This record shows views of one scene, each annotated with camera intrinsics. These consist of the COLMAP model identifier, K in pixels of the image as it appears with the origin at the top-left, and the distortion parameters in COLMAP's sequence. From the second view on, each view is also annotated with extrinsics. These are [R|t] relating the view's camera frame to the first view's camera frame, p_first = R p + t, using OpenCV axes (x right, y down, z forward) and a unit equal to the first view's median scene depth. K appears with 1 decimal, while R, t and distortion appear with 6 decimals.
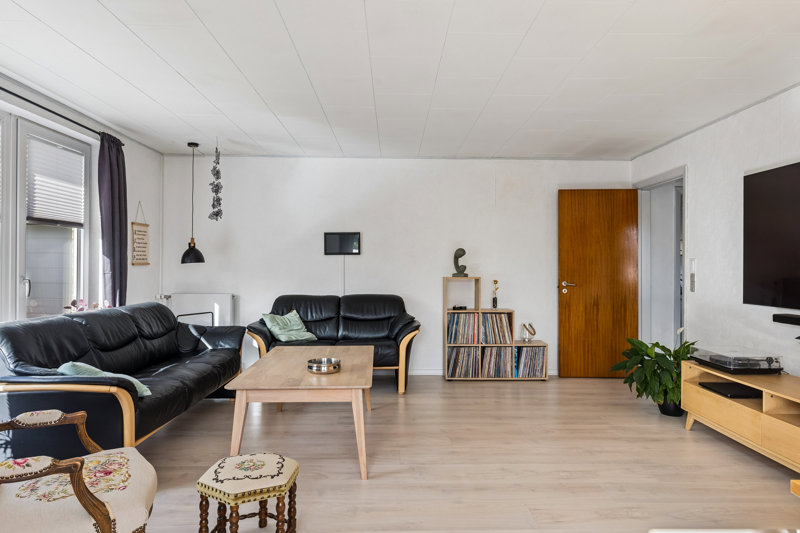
lens RADIAL K [[523.7, 0, 400.0], [0, 523.7, 266.5], [0, 0, 1]] dist [0.002567, 0.000272]
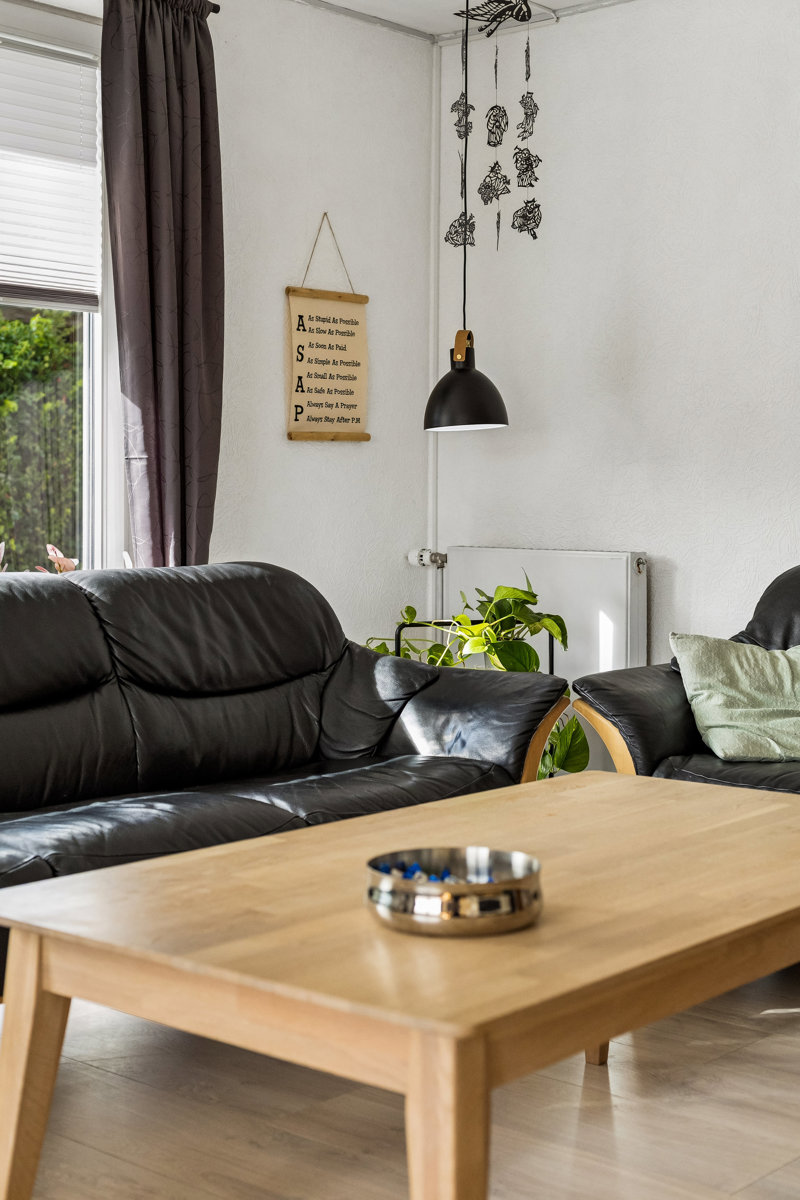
lens RADIAL K [[1722.9, 0, 400.0], [0, 1722.9, 600.0], [0, 0, 1]] dist [0.001364, -0.001341]
pose [[0.722739, 0.036839, -0.690139, 0.185592], [-0.001635, 0.998667, 0.051595, 0.037204], [0.691119, -0.036161, 0.721835, 0.374520]]
